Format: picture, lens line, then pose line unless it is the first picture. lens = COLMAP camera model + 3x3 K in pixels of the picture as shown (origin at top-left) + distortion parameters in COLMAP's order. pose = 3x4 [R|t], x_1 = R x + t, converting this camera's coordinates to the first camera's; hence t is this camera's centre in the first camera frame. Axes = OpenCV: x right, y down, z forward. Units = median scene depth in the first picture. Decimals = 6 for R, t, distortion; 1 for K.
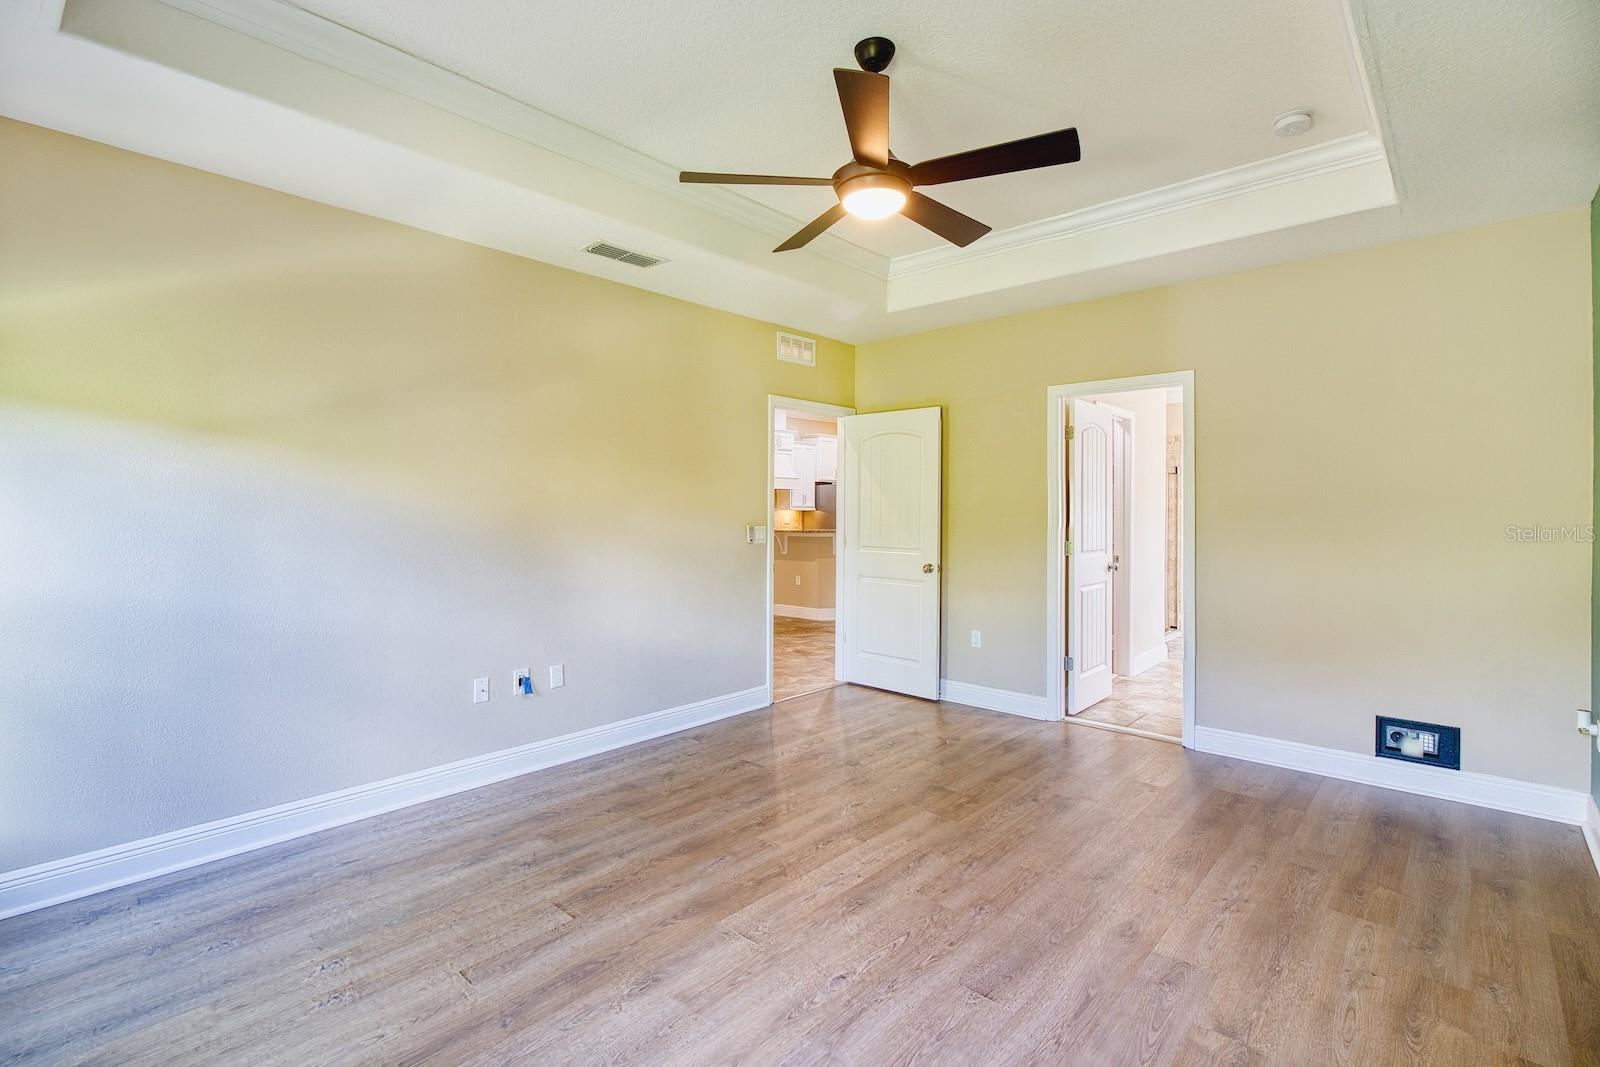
lens RADIAL K [[737.5, 0, 799.9], [0, 737.5, 525.6], [0, 0, 1]] dist [-0.000658, -0.001051]
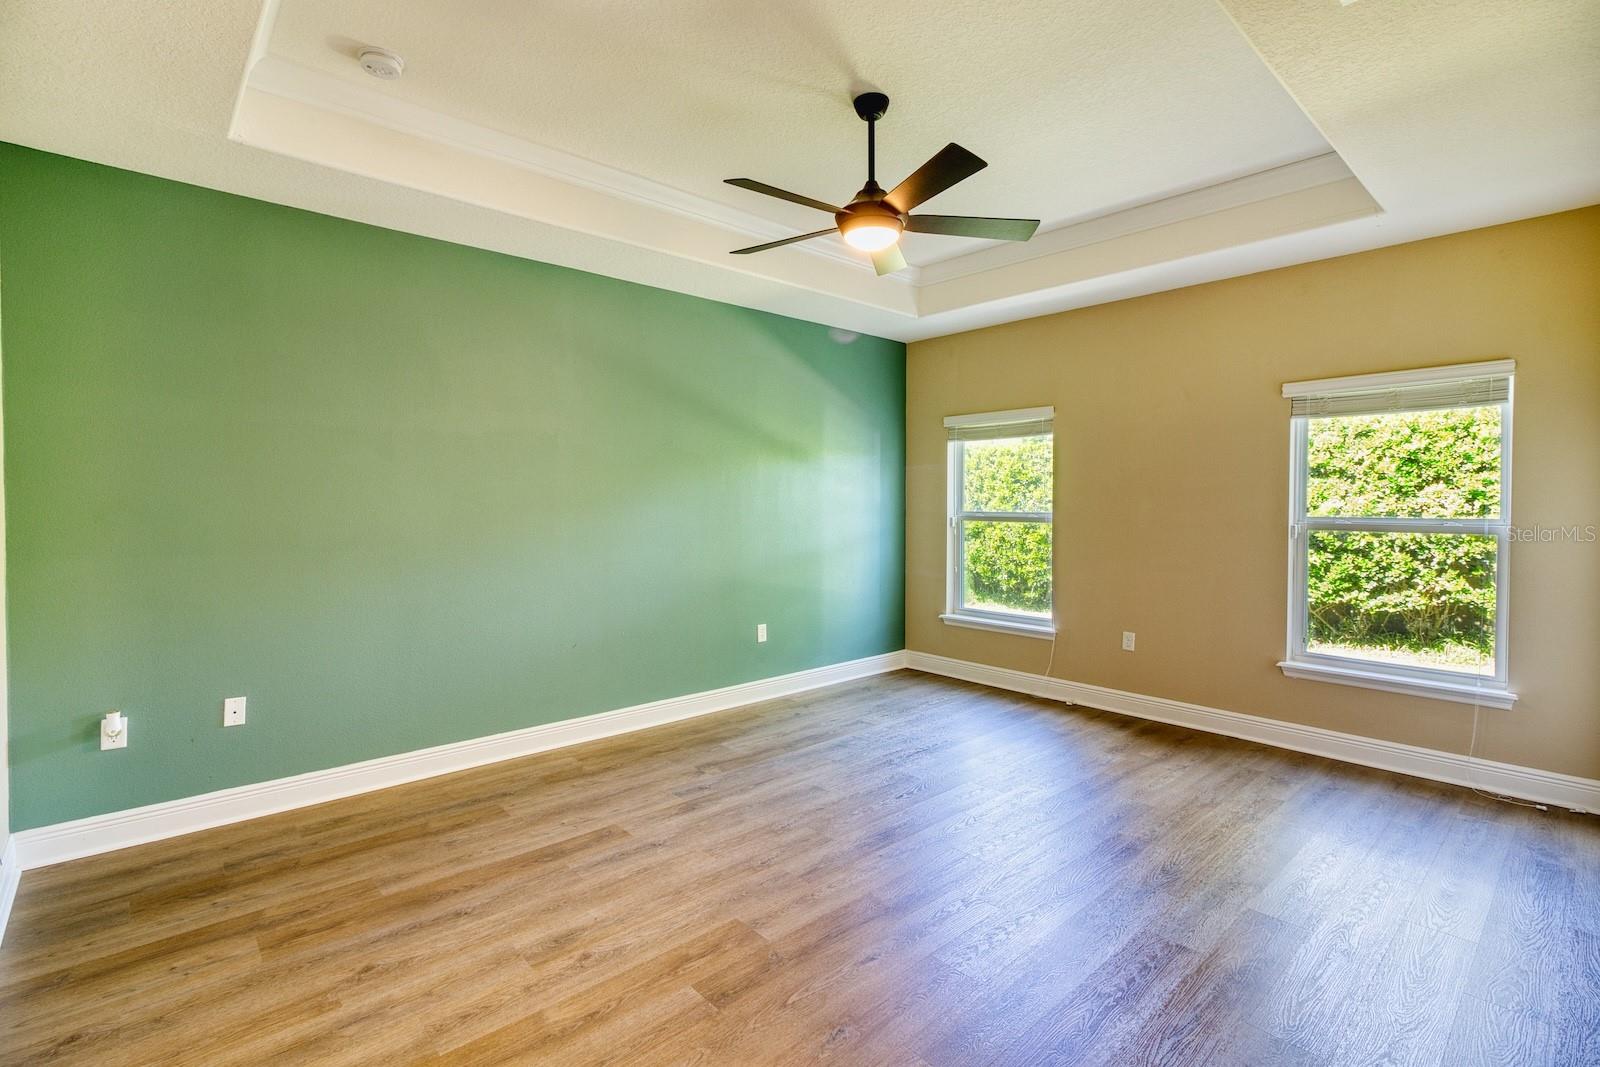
lens RADIAL K [[737.5, 0, 799.9], [0, 737.5, 527.2], [0, 0, 1]] dist [-0.000658, -0.001051]
pose [[-0.995163, -0.001856, 0.098216, 0.092604], [0.003091, 0.998734, 0.050198, -0.037433], [-0.098185, 0.050259, -0.993898, 2.032825]]
